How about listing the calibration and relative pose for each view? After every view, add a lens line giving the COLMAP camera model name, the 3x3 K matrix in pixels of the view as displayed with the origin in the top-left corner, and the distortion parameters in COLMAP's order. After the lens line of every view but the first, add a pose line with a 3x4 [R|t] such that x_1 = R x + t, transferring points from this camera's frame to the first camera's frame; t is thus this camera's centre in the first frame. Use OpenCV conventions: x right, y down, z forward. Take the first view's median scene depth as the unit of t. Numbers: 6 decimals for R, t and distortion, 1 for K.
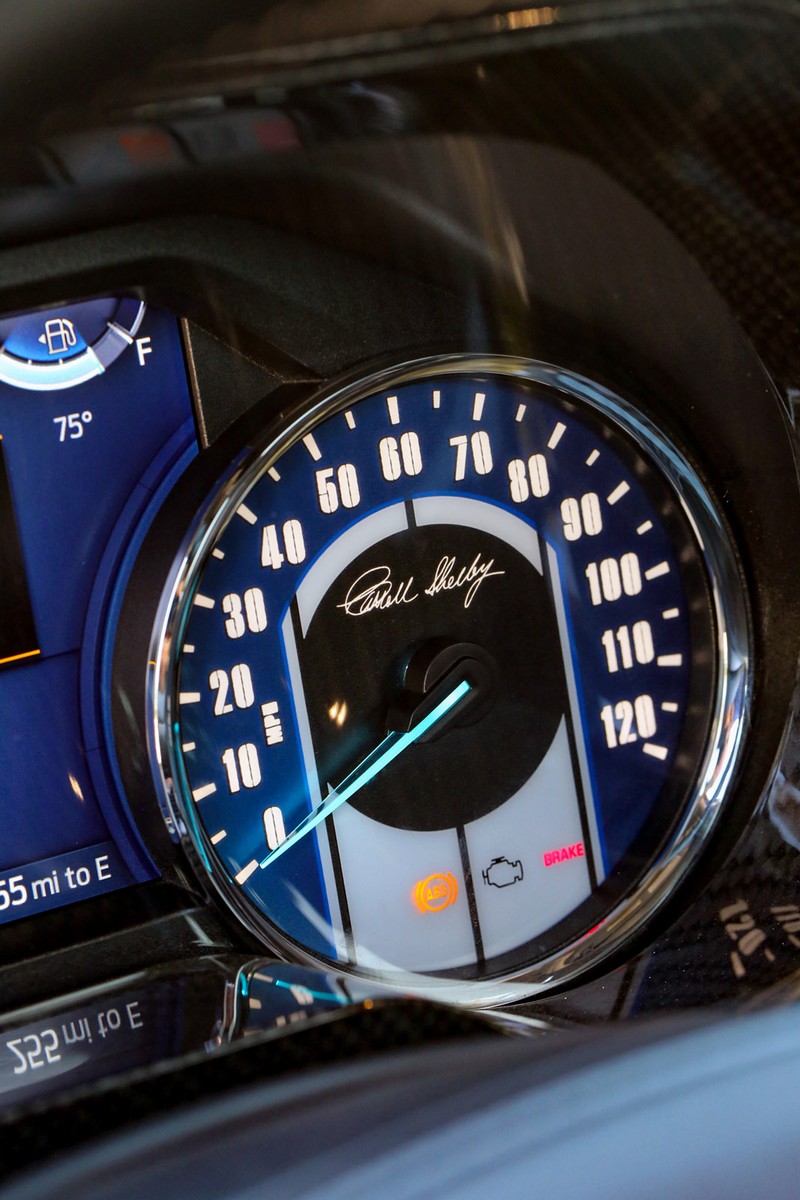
lens RADIAL K [[3416.8, 0, 400.3], [0, 3416.8, 600.1], [0, 0, 1]] dist [-0.047120, 0.000000]
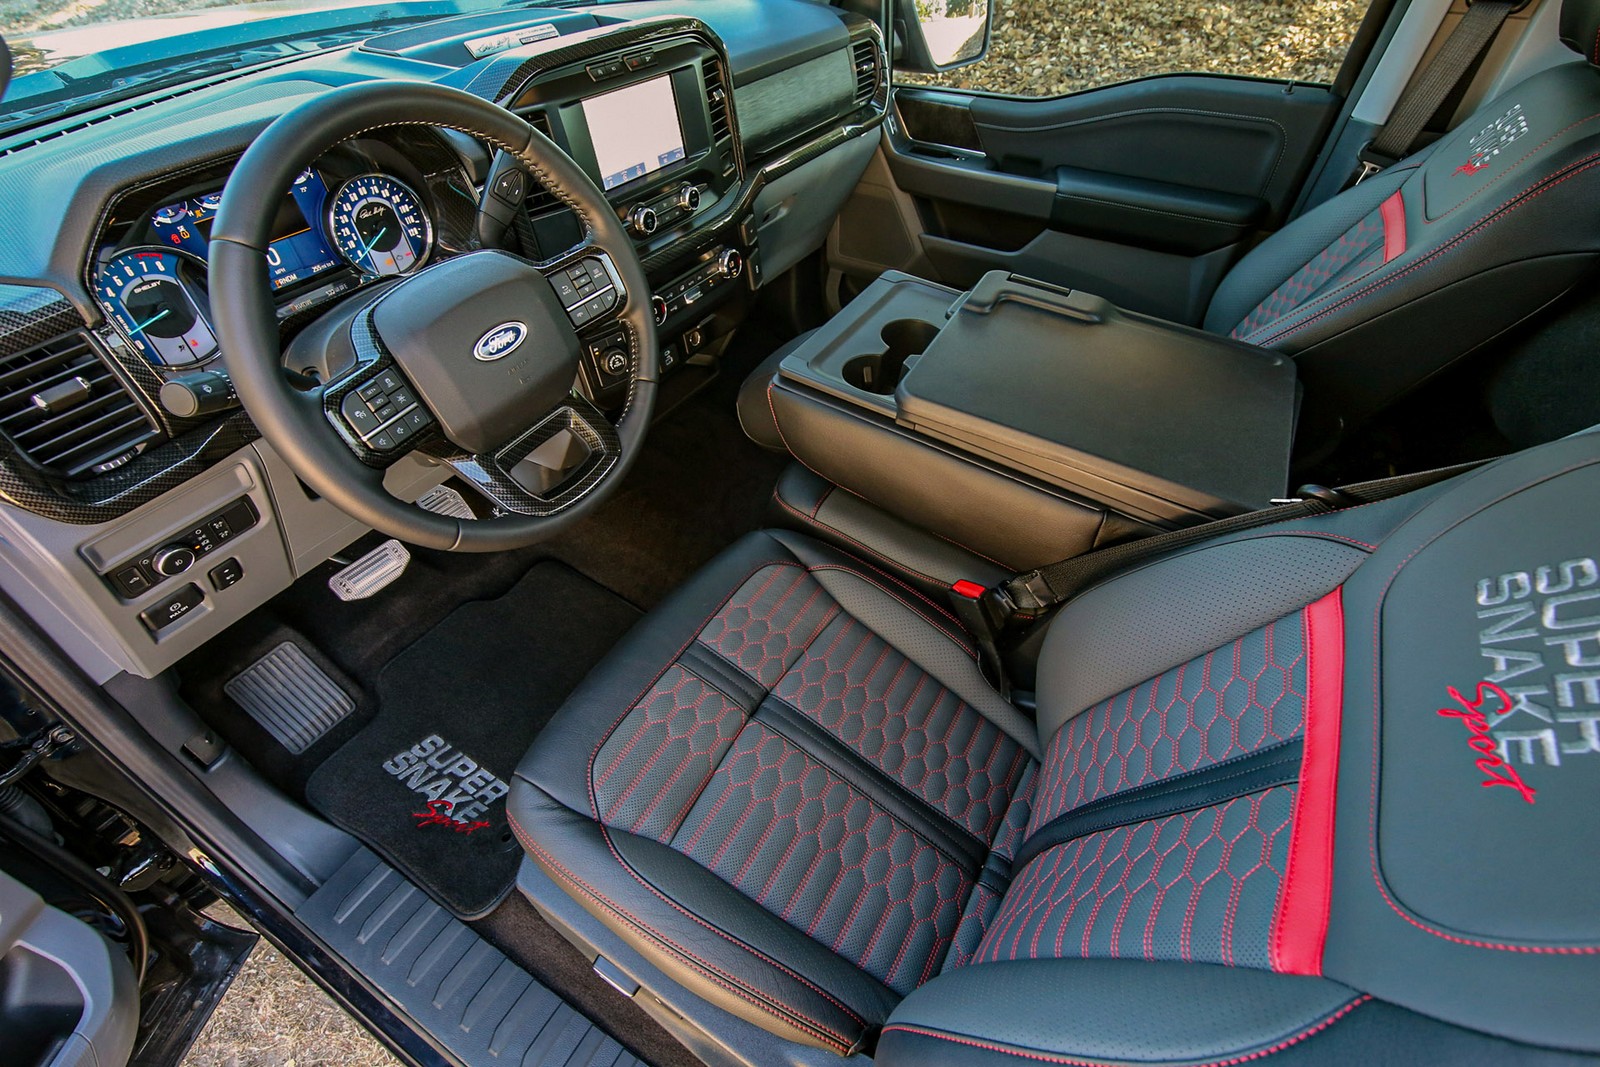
lens RADIAL K [[752.3, 0, 807.4], [0, 752.3, 524.0], [0, 0, 1]] dist [0.001581, 0.000041]
pose [[0.857005, -0.272227, 0.437532, -0.073586], [0.085854, 0.912632, 0.399665, 0.035638], [-0.508105, -0.304951, 0.805502, -0.767819]]
